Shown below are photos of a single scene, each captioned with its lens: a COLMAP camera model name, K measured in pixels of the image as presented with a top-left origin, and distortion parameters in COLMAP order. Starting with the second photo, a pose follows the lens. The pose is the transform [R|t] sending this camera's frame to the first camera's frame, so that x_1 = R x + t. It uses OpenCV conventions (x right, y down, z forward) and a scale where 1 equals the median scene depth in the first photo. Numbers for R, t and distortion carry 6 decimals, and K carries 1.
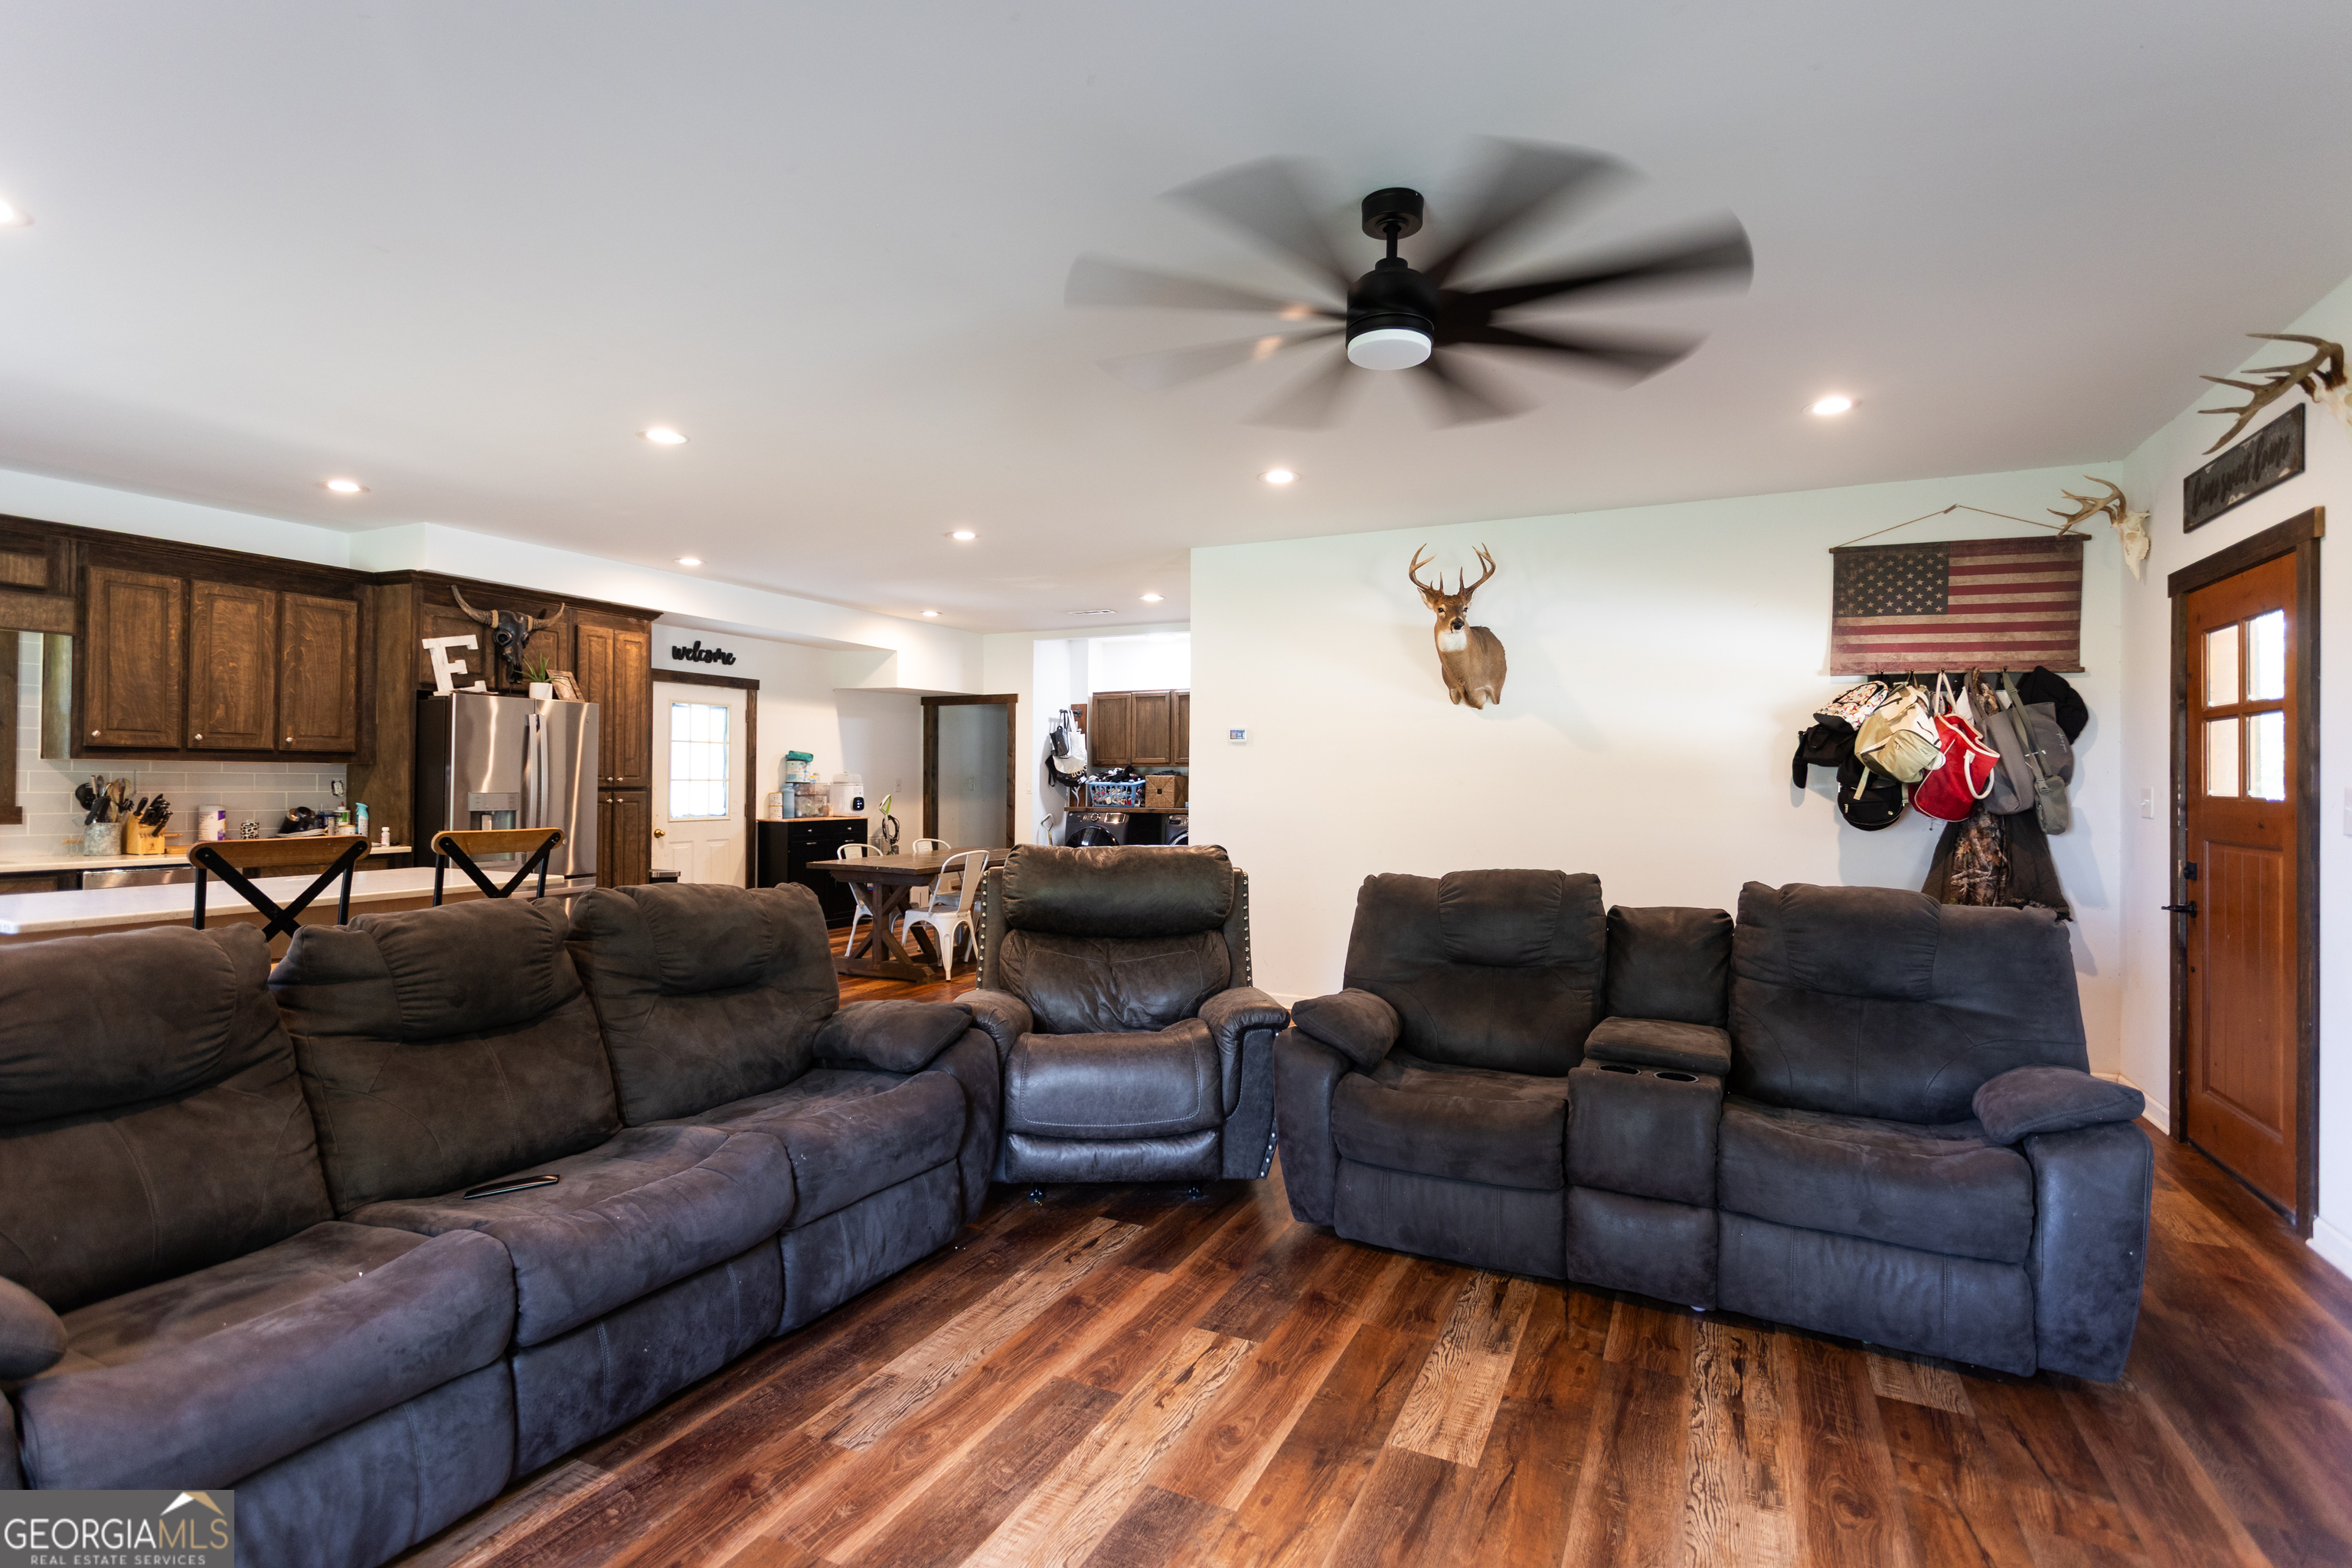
lens RADIAL K [[1154.0, 0, 1120.6], [0, 1154.0, 771.2], [0, 0, 1]] dist [-0.002038, -0.000176]
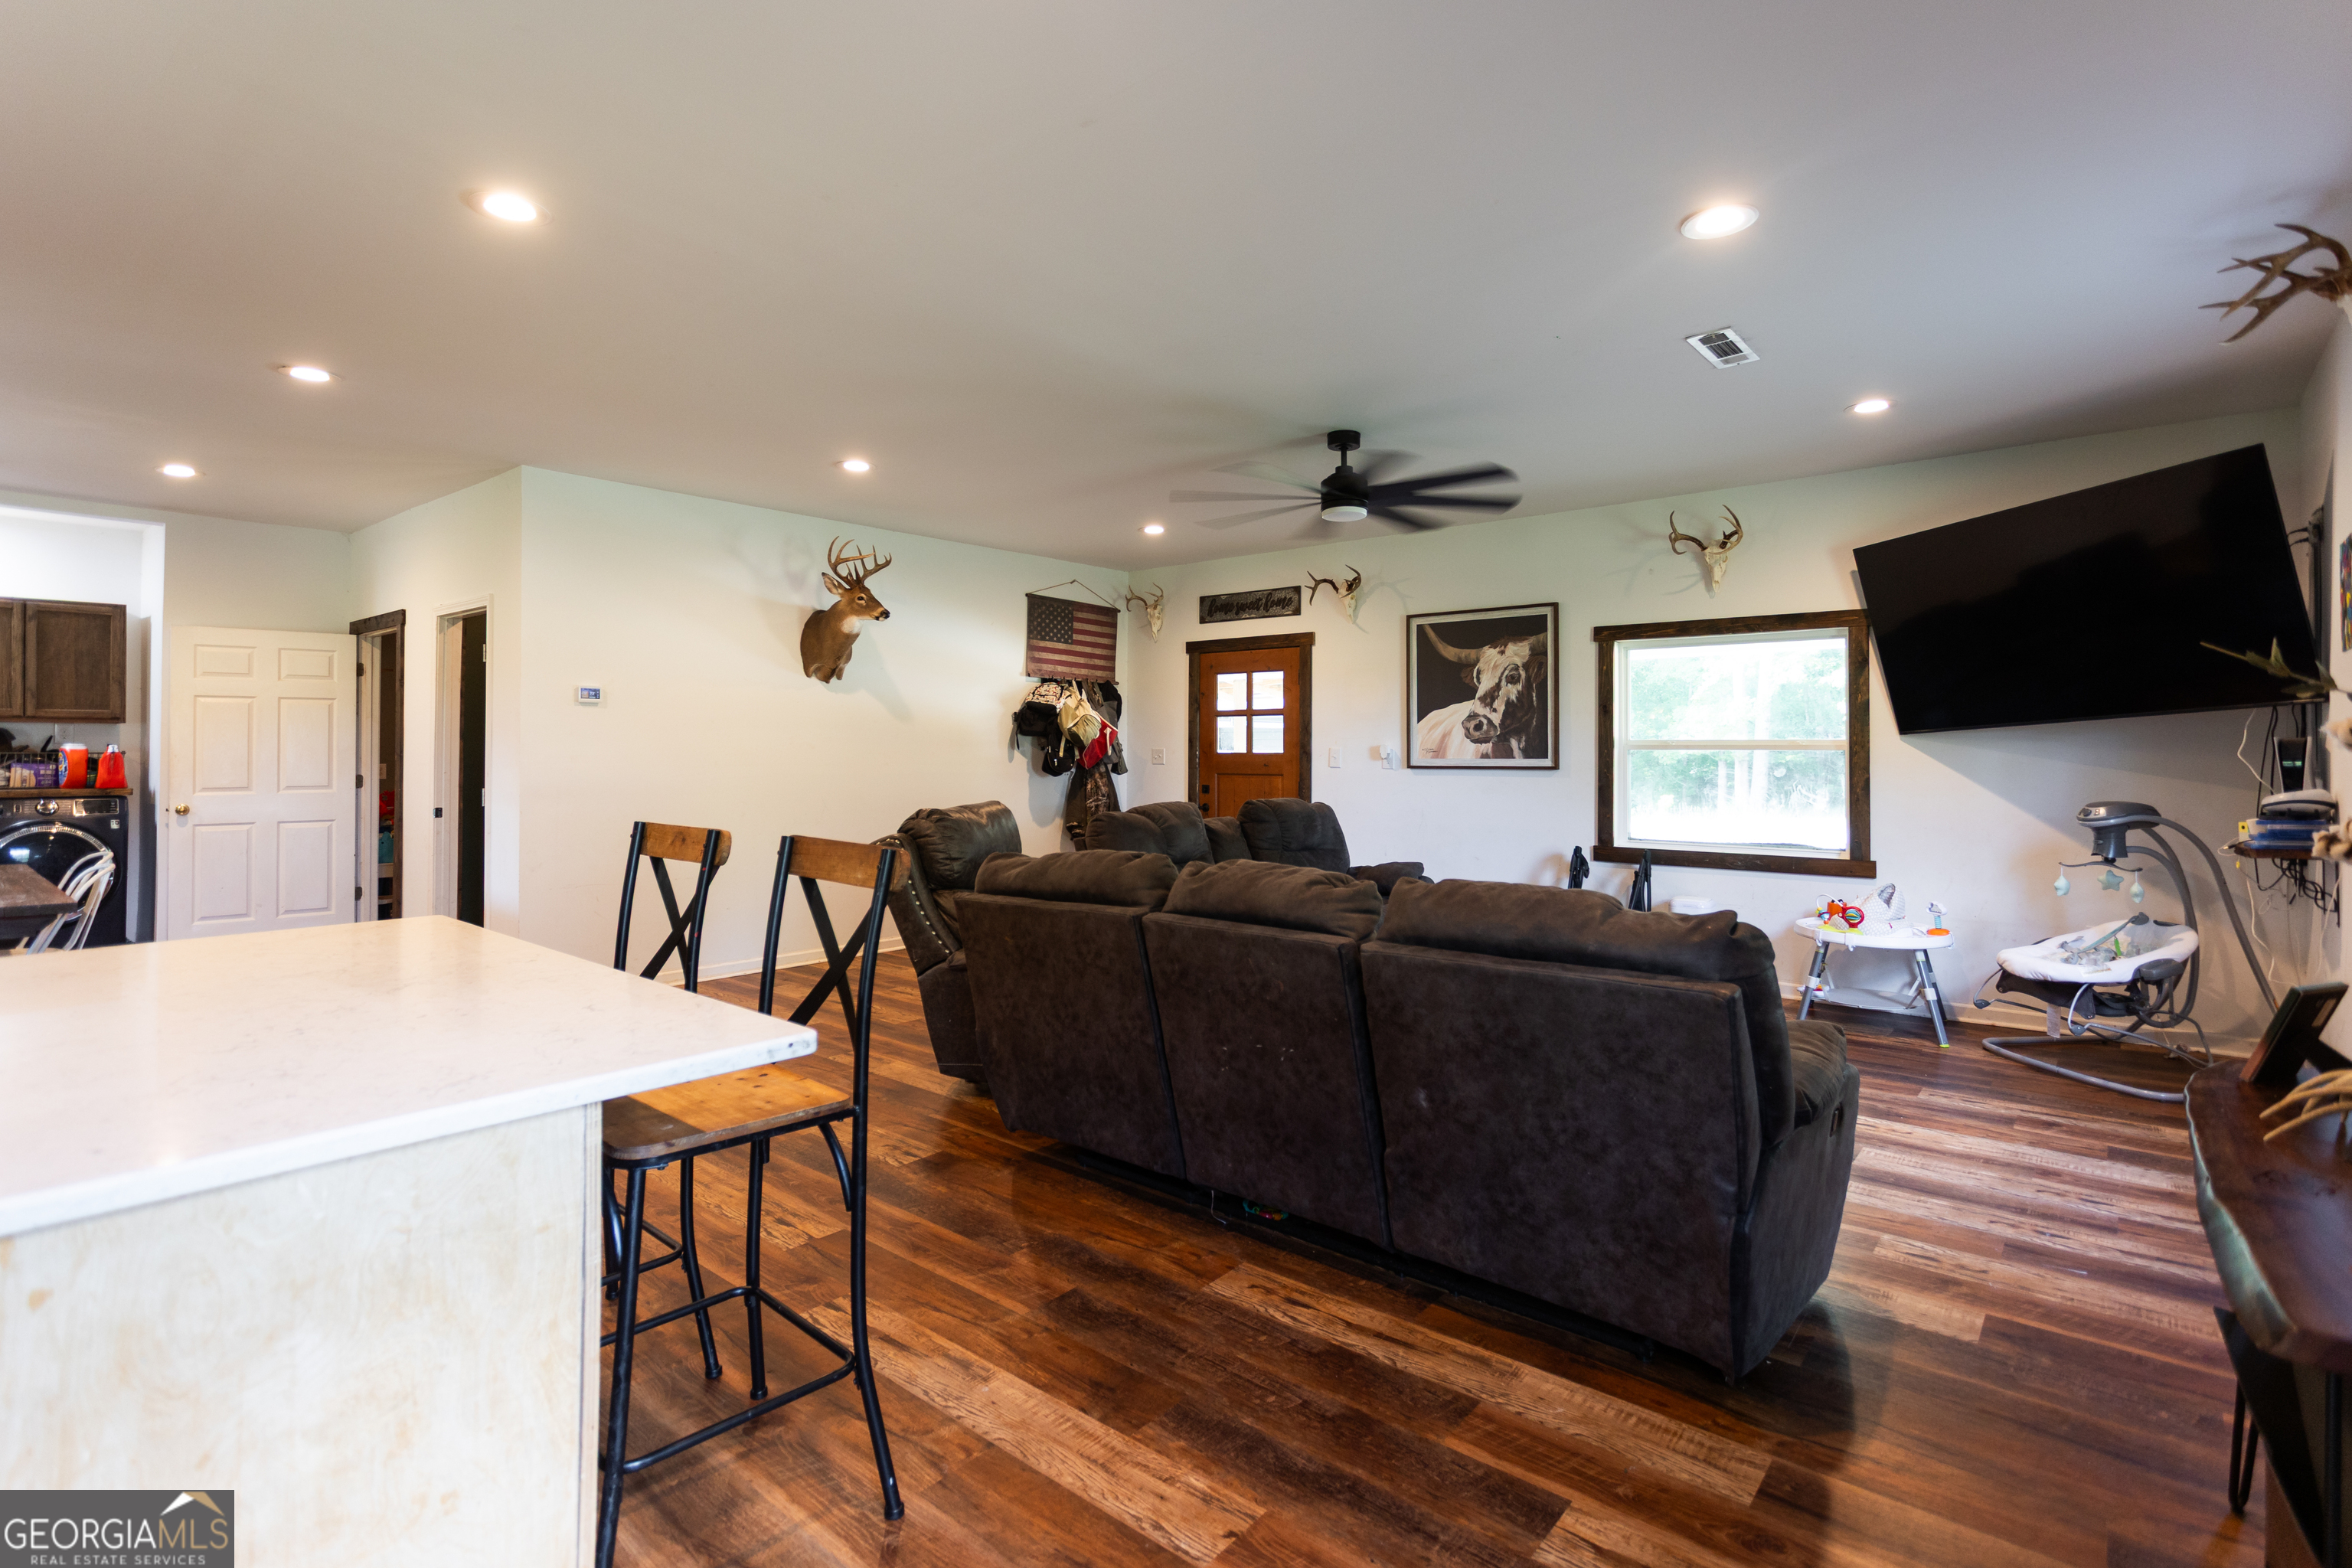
lens RADIAL K [[1162.8, 0, 1280.3], [0, 1162.8, 725.4], [0, 0, 1]] dist [0.000421, 0.000563]
pose [[0.148585, 0.013597, 0.988806, -0.933577], [-0.008974, 0.999883, -0.012401, -0.001771], [-0.988859, -0.007030, 0.148690, 0.471271]]
